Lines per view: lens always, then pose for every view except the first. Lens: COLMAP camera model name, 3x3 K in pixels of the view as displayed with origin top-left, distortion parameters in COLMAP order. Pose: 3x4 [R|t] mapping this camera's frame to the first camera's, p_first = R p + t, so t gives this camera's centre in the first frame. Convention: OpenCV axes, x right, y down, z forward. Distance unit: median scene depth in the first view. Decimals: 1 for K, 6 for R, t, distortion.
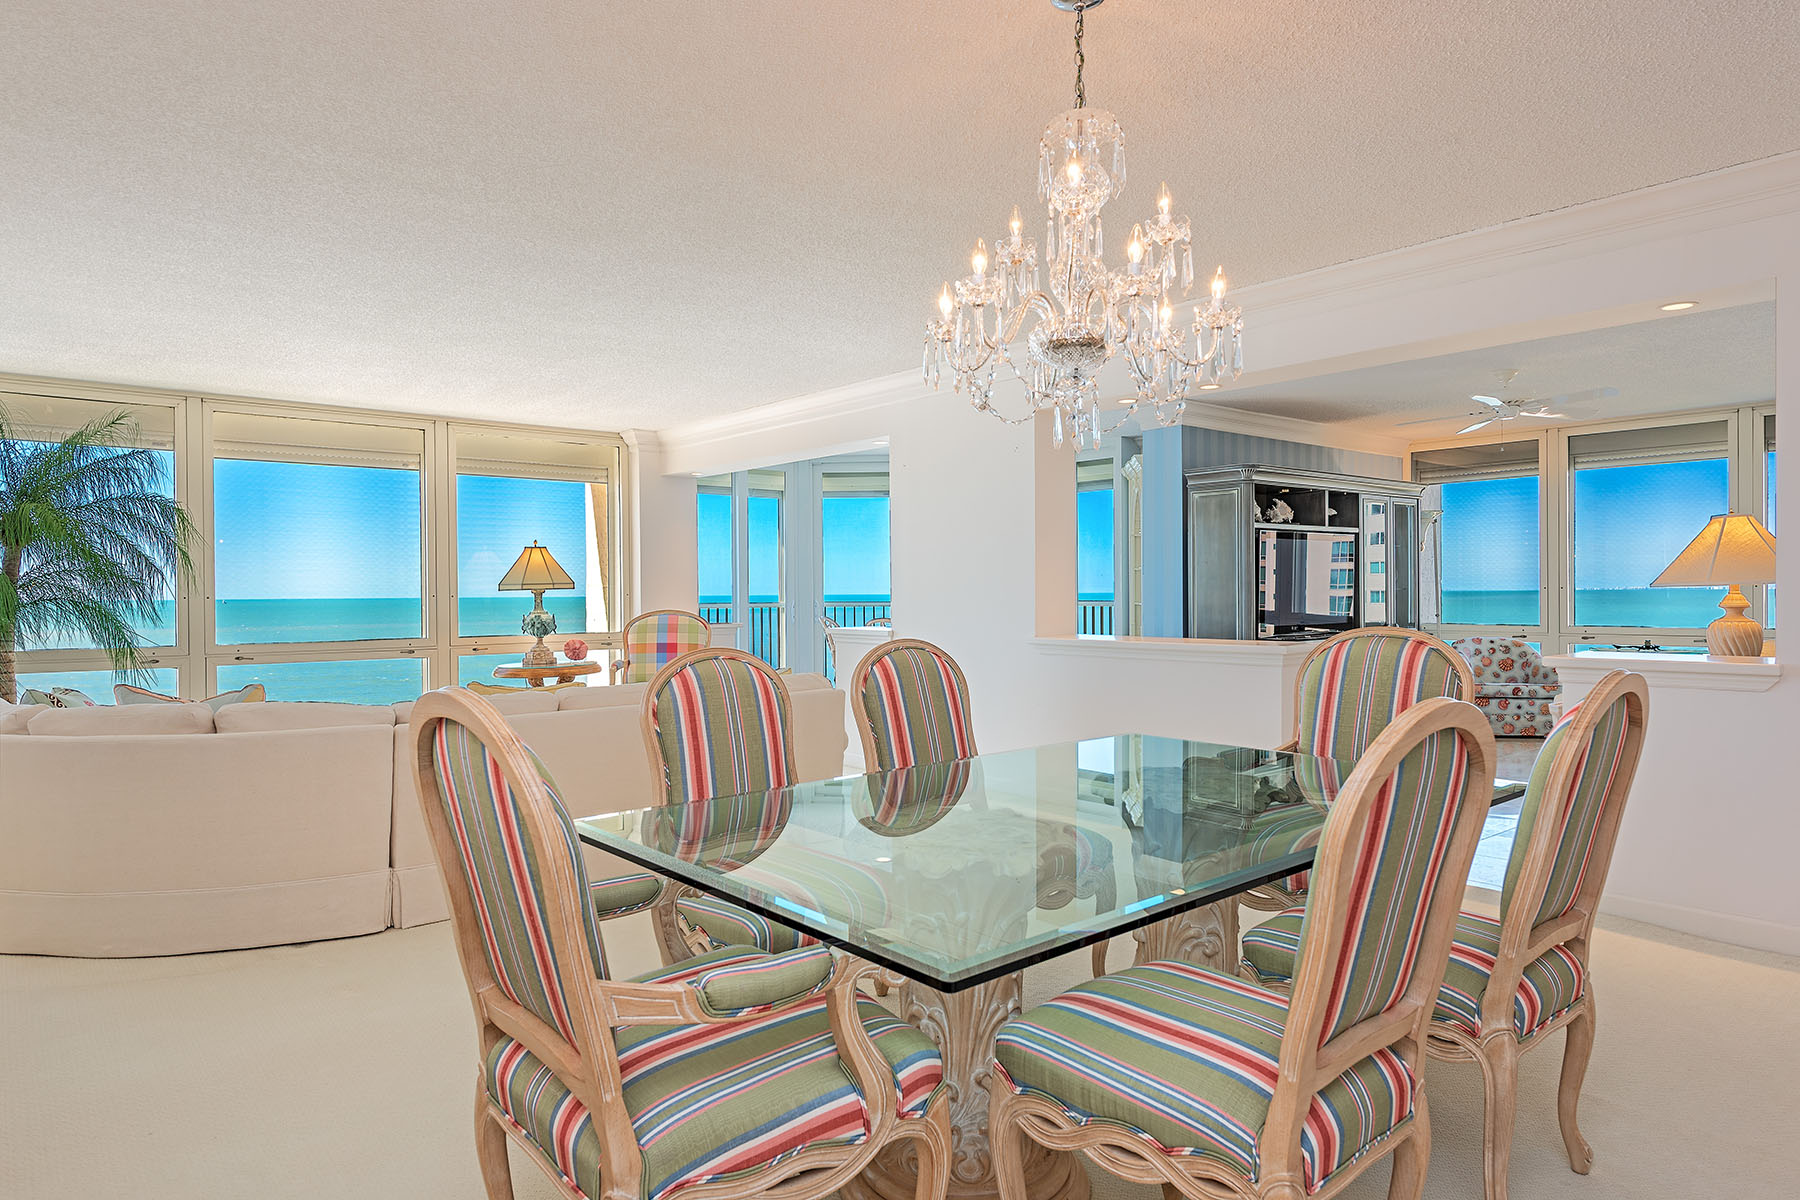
lens RADIAL K [[1085.9, 0, 900.0], [0, 1085.9, 600.0], [0, 0, 1]] dist [0.013661, -0.001910]
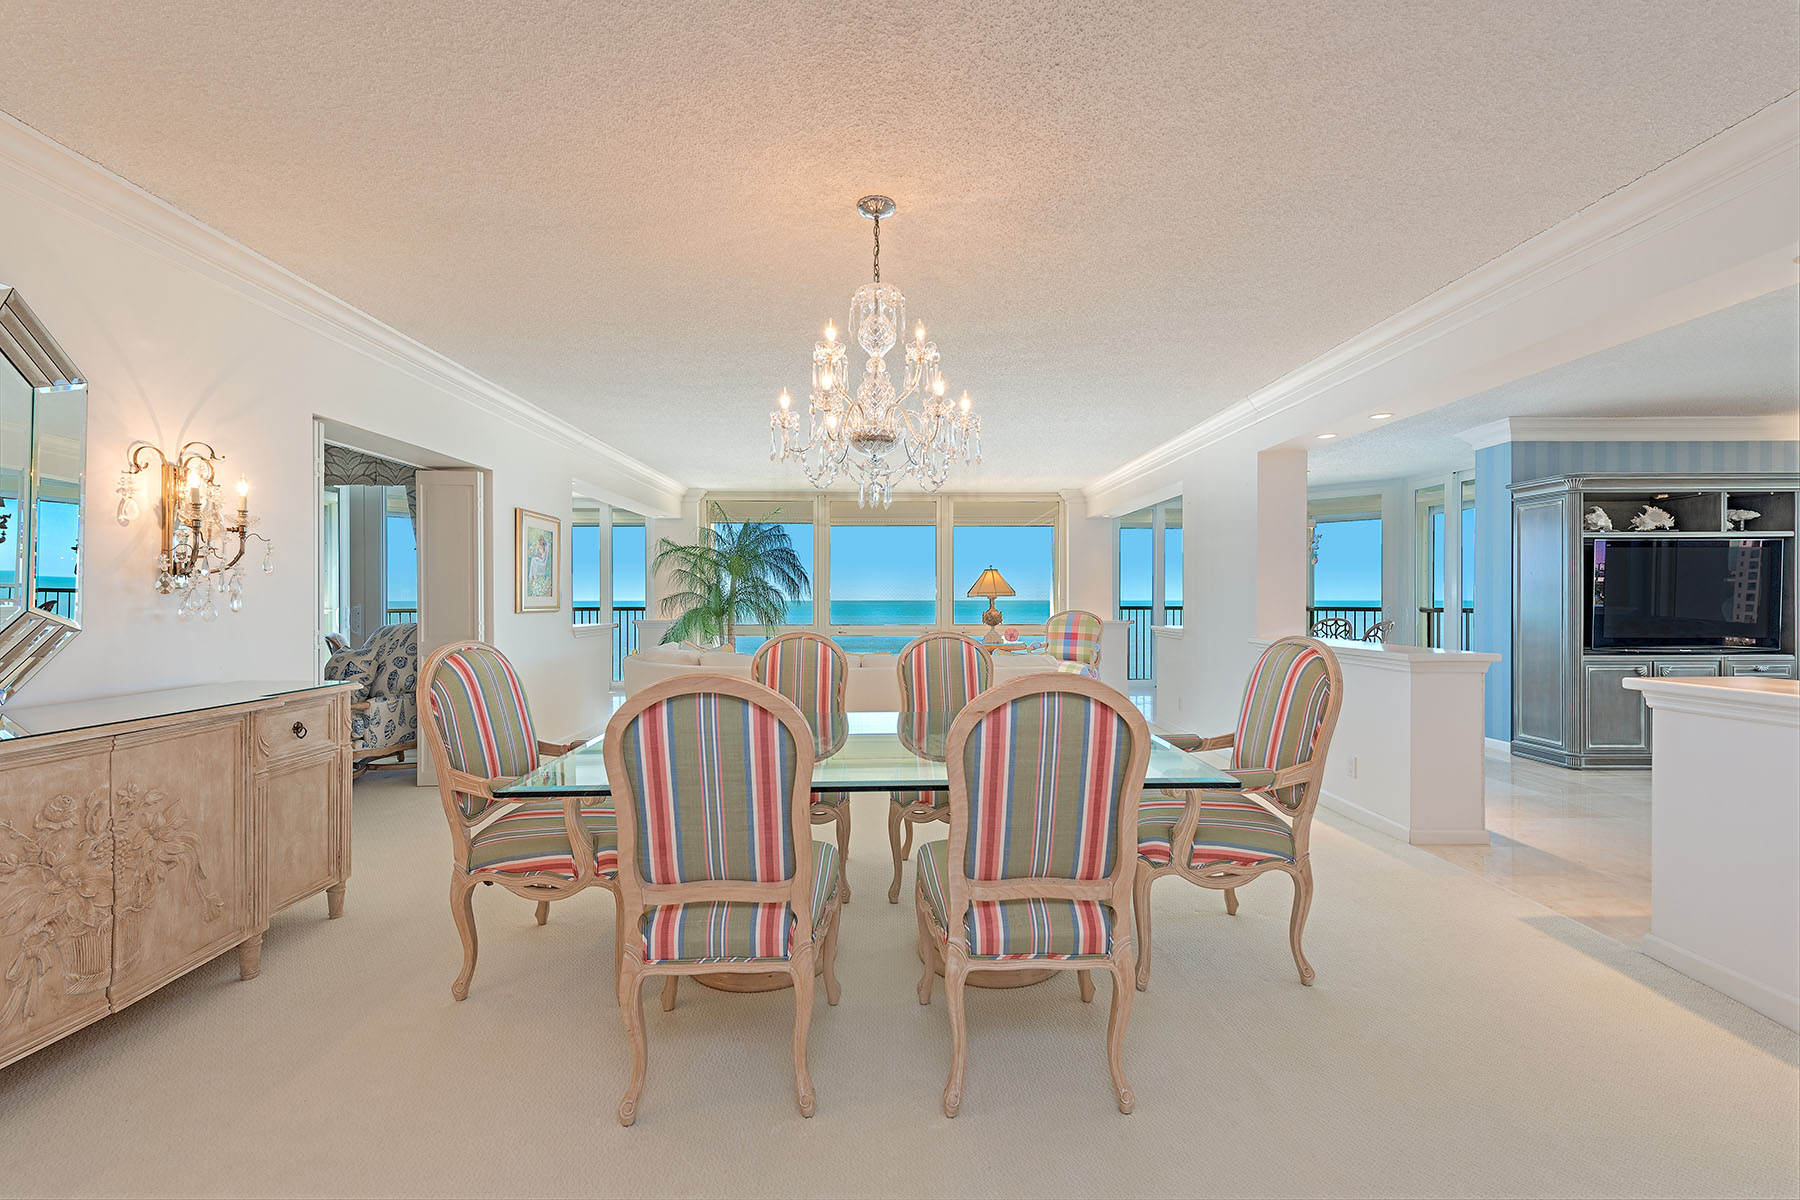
lens RADIAL K [[749.0, 0, 900.0], [0, 749.0, 600.0], [0, 0, 1]] dist [0.000061, 0.000025]
pose [[0.774538, 0.007447, -0.632483, 0.253525], [-0.009034, 0.999959, 0.000711, -0.003595], [0.632463, 0.005163, 0.774574, 0.063202]]
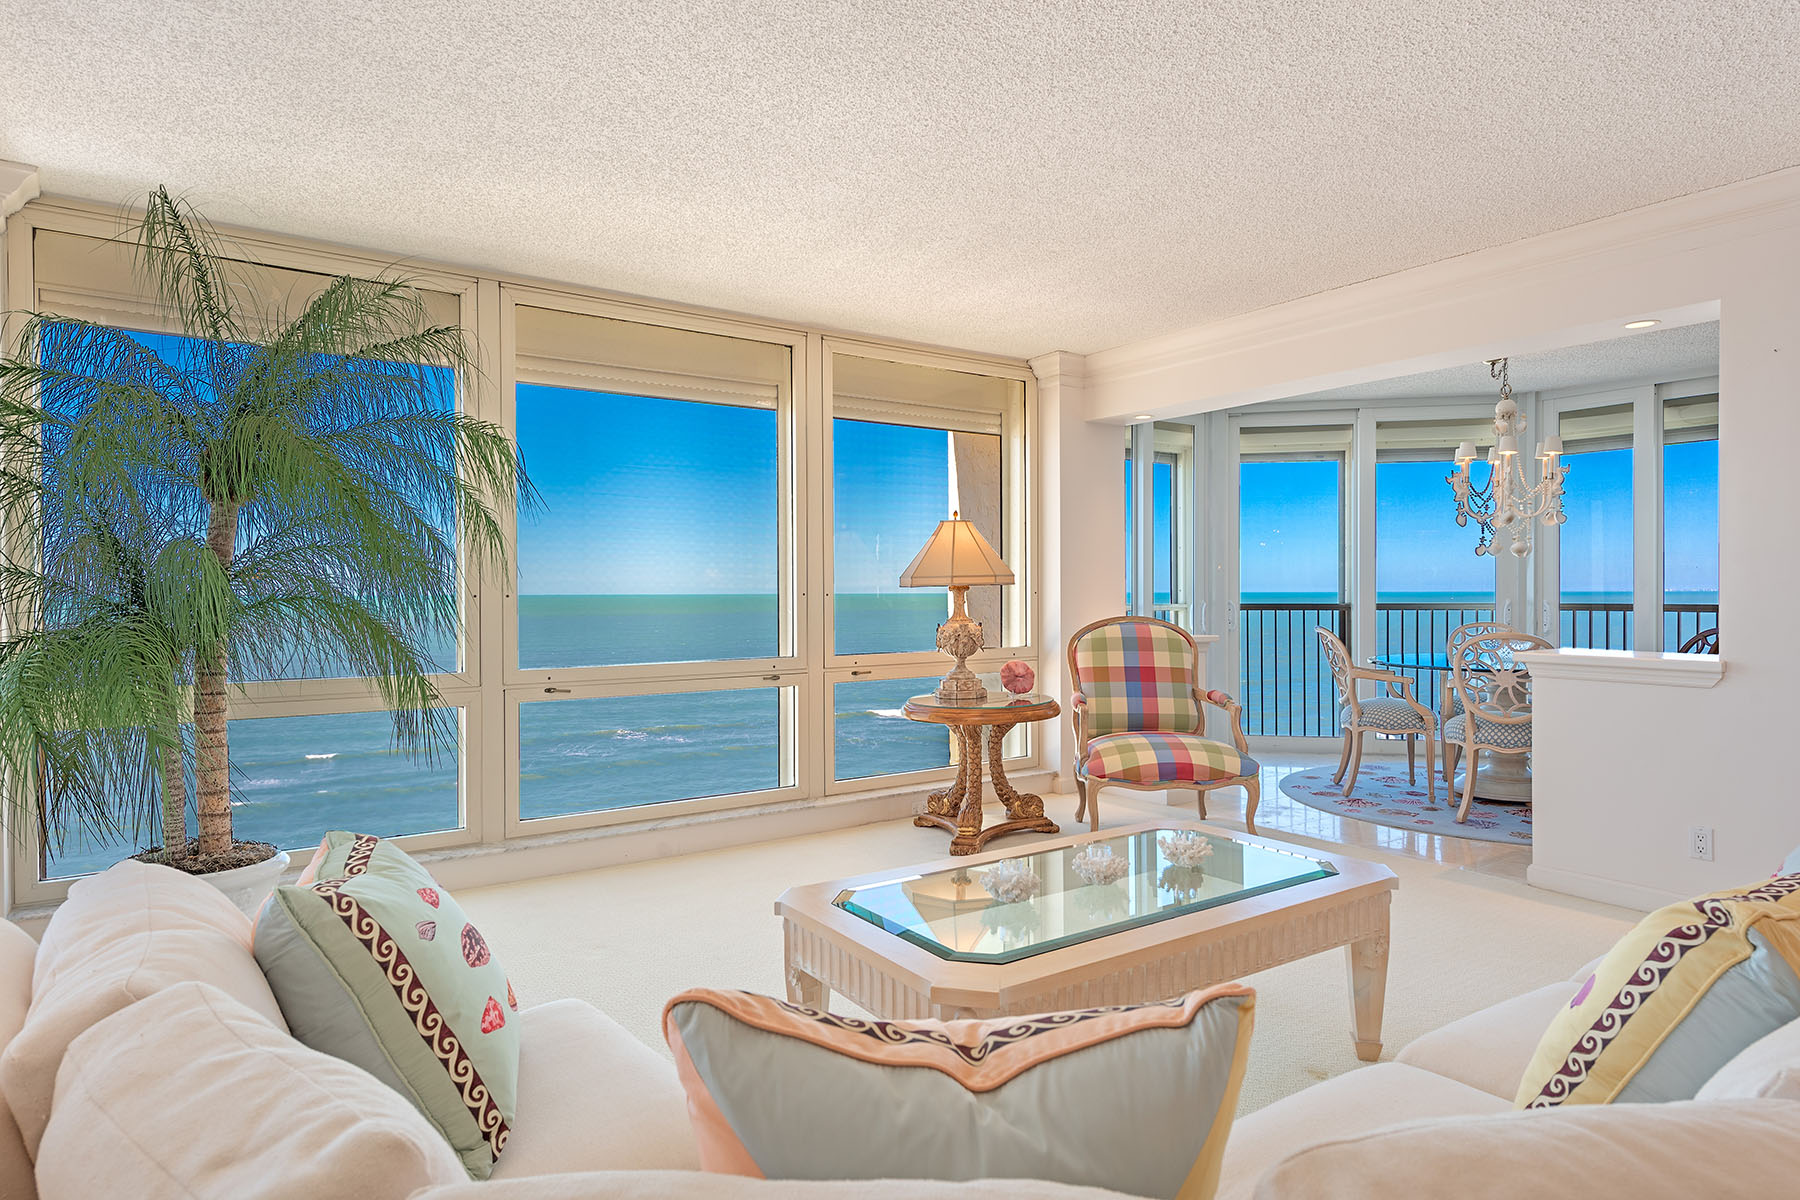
lens RADIAL K [[1028.5, 0, 900.0], [0, 1028.5, 600.0], [0, 0, 1]] dist [0.008196, 0.000892]
pose [[0.995129, 0.001918, -0.098564, -0.301759], [-0.001984, 0.999998, -0.000577, 0.000012], [0.098563, 0.000769, 0.995131, 0.371355]]
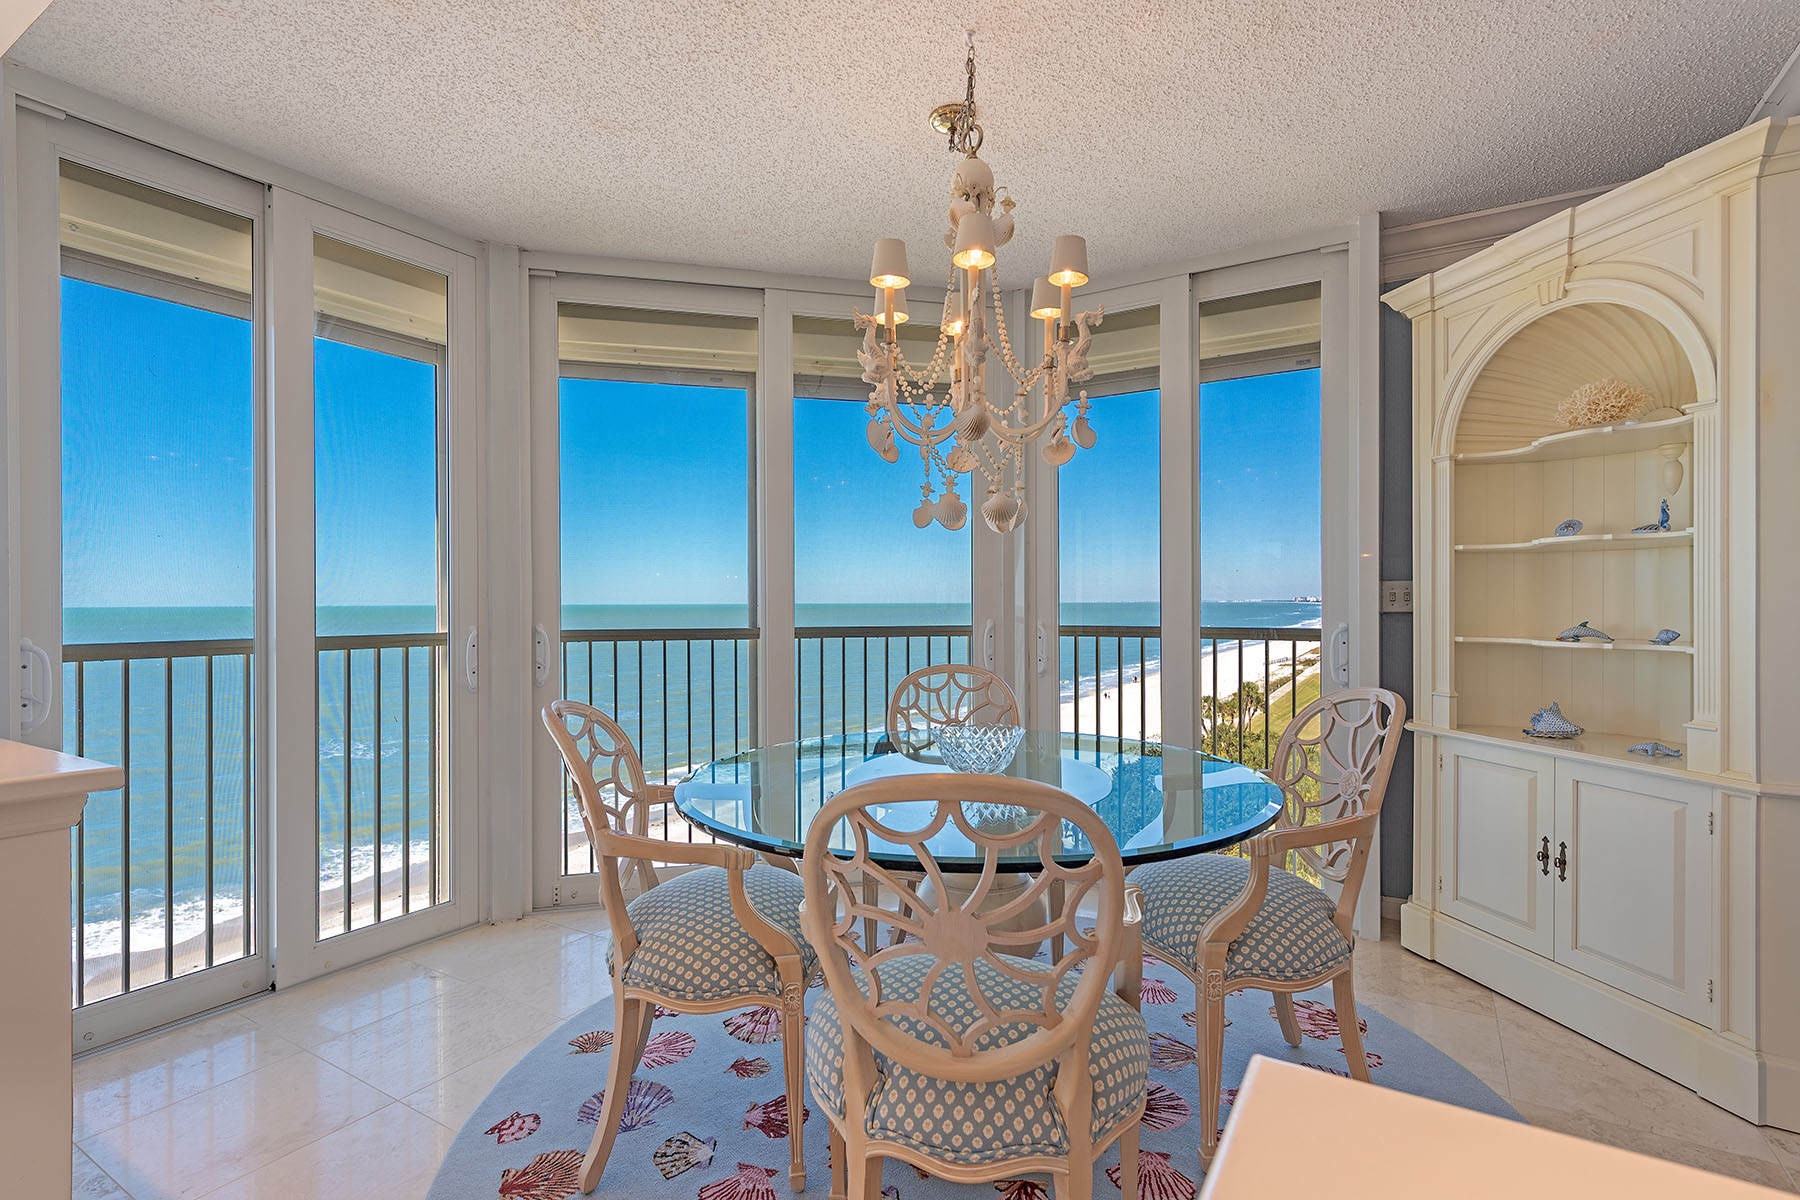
lens RADIAL K [[854.2, 0, 900.0], [0, 854.2, 600.0], [0, 0, 1]] dist [0.001234, 0.000129]
pose [[0.951063, 0.002429, 0.308987, -0.062164], [0.001082, 0.999937, -0.011192, -0.007655], [-0.308994, 0.010979, 0.951001, 0.871967]]
